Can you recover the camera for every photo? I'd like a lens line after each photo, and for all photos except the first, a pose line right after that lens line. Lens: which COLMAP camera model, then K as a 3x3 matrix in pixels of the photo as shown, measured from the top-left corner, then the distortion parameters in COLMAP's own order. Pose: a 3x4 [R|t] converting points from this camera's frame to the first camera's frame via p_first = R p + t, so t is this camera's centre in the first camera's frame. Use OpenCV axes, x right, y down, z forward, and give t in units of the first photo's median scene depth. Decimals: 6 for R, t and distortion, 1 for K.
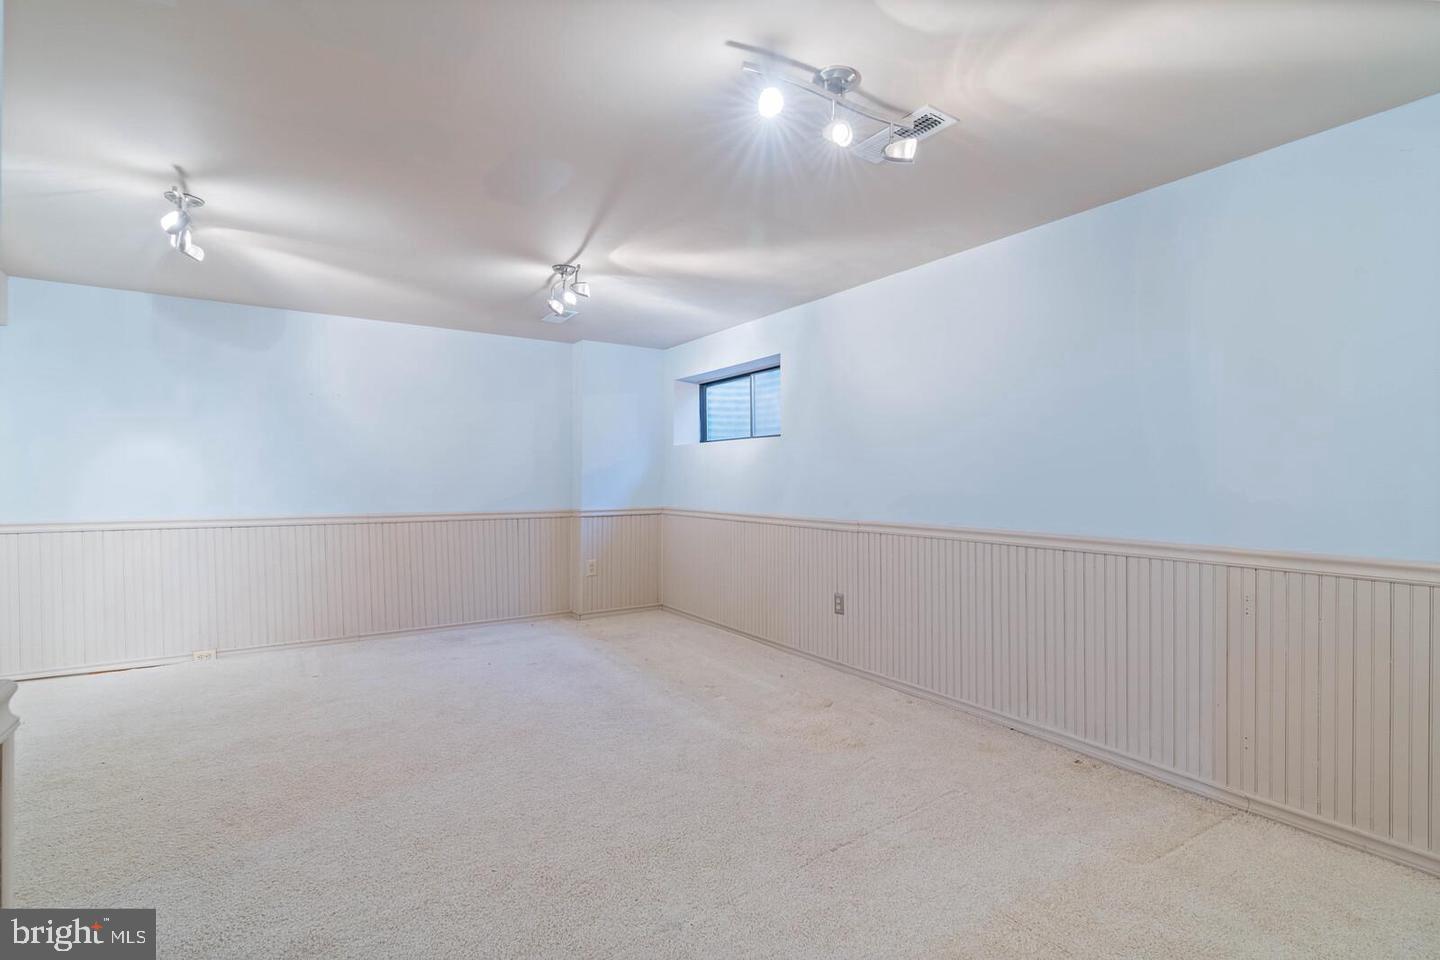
lens RADIAL K [[658.3, 0, 719.4], [0, 658.3, 490.3], [0, 0, 1]] dist [0.000215, 0.000539]
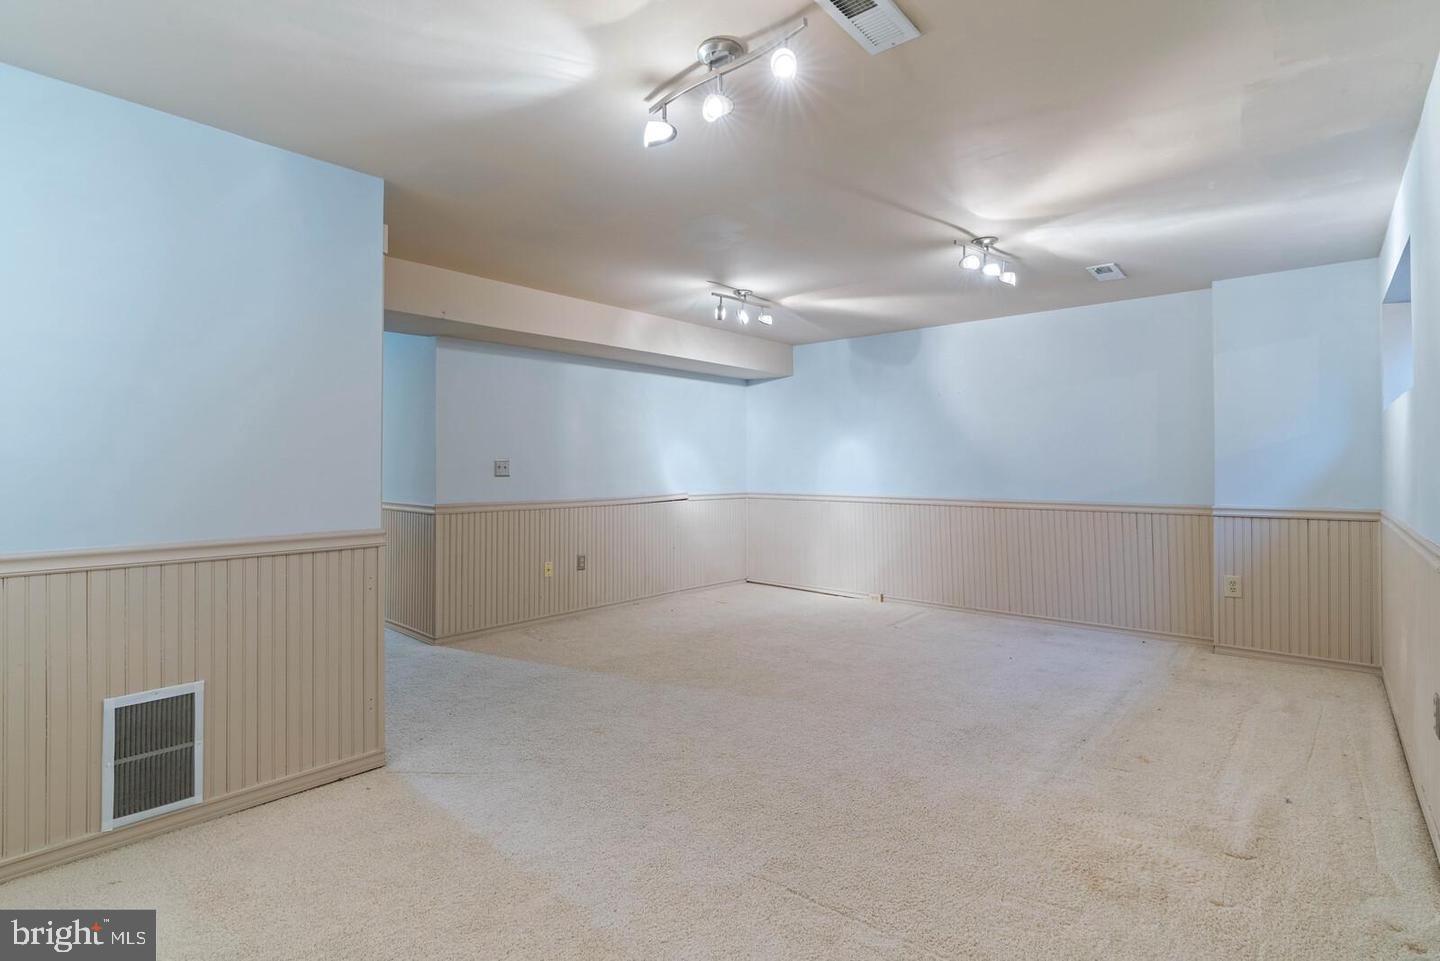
lens RADIAL K [[682.4, 0, 732.3], [0, 682.4, 454.2], [0, 0, 1]] dist [-0.005047, 0.000187]
pose [[0.264036, -0.024202, -0.964209, 0.444235], [-0.015744, 0.999444, -0.029398, 0.002125], [0.964384, 0.022943, 0.263508, 0.295142]]
